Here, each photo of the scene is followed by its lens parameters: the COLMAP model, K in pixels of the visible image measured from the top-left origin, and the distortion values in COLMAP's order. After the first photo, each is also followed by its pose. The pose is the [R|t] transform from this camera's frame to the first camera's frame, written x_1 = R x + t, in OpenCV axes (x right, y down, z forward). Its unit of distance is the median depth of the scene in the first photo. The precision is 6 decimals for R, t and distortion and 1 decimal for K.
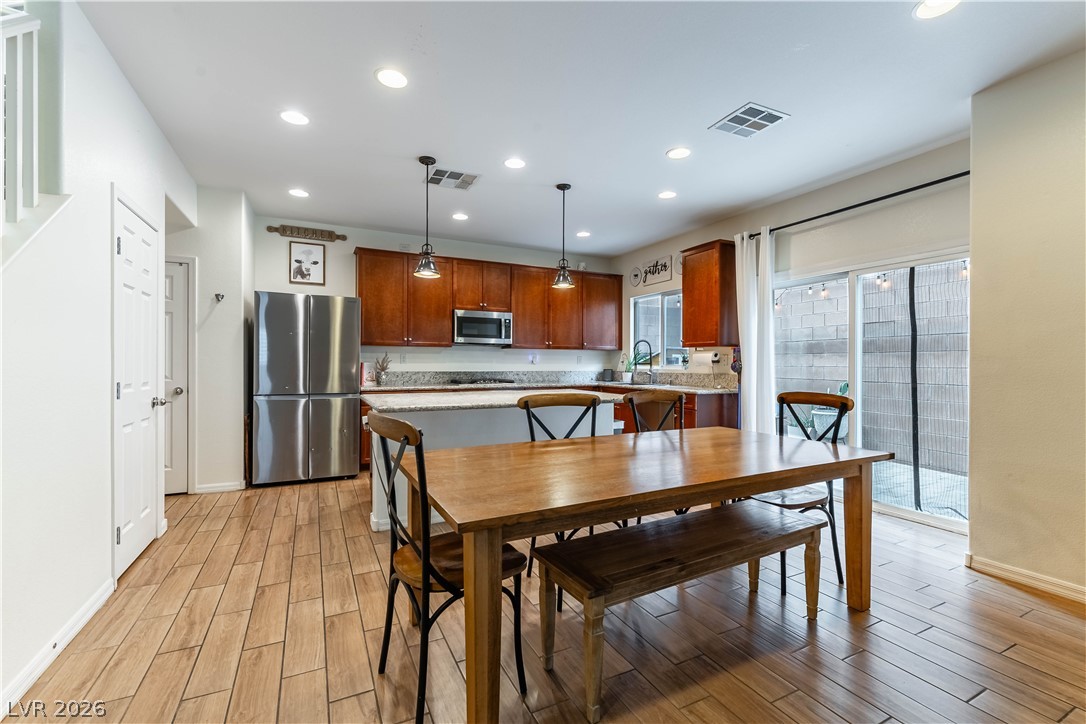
lens RADIAL K [[463.8, 0, 546.7], [0, 463.8, 366.4], [0, 0, 1]] dist [-0.000112, -0.000049]
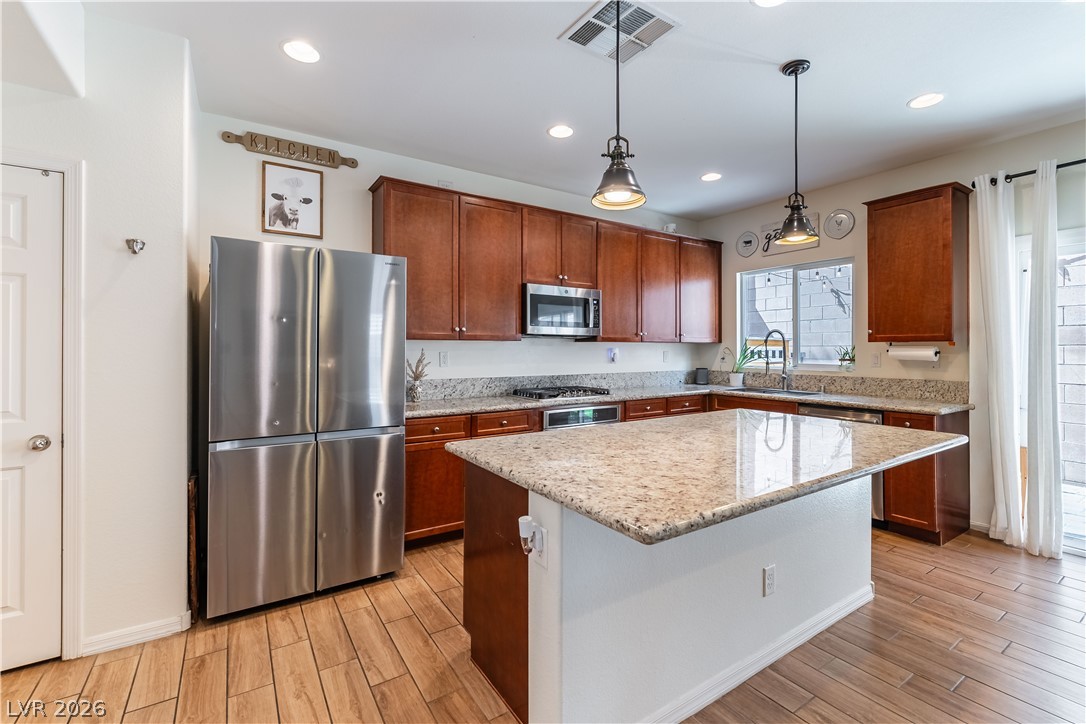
lens RADIAL K [[477.3, 0, 553.0], [0, 477.3, 350.0], [0, 0, 1]] dist [0.001883, -0.000306]
pose [[0.991959, -0.003946, 0.126498, -0.258395], [0.004620, 0.999977, -0.005036, -0.026821], [-0.126476, 0.005580, 0.991954, 0.345592]]
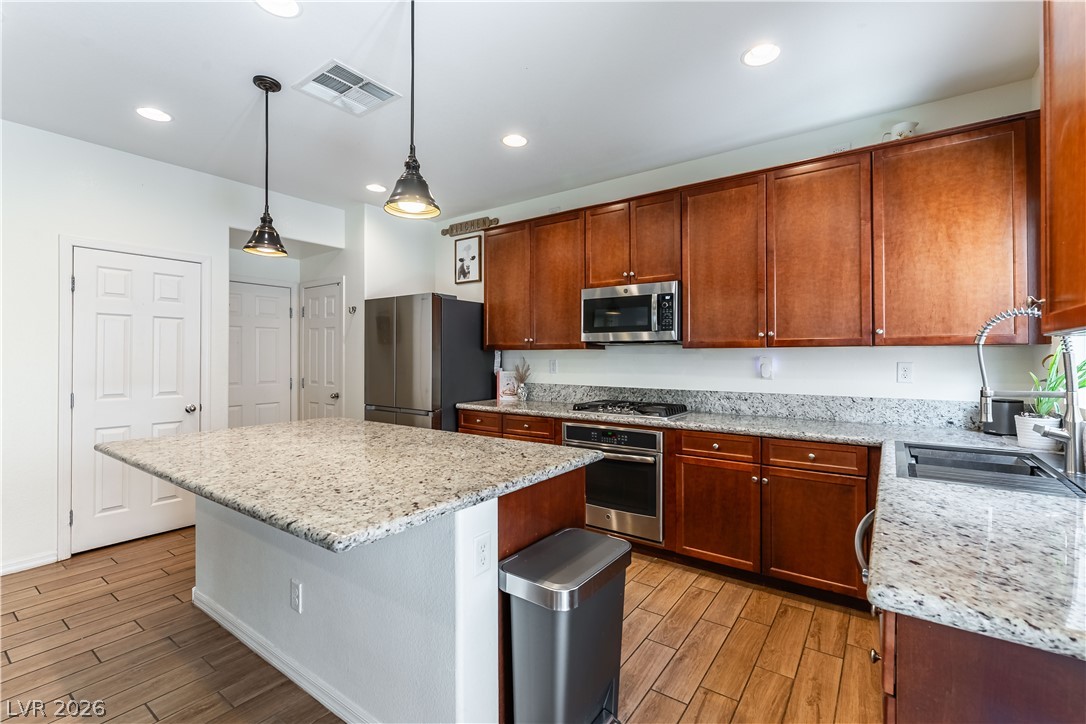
lens RADIAL K [[473.1, 0, 558.3], [0, 473.1, 358.1], [0, 0, 1]] dist [0.000246, -0.000132]
pose [[0.479337, -0.000637, -0.877631, 0.365809], [-0.004633, 0.999984, -0.003256, -0.028984], [0.877619, 0.005627, 0.479326, 0.696628]]
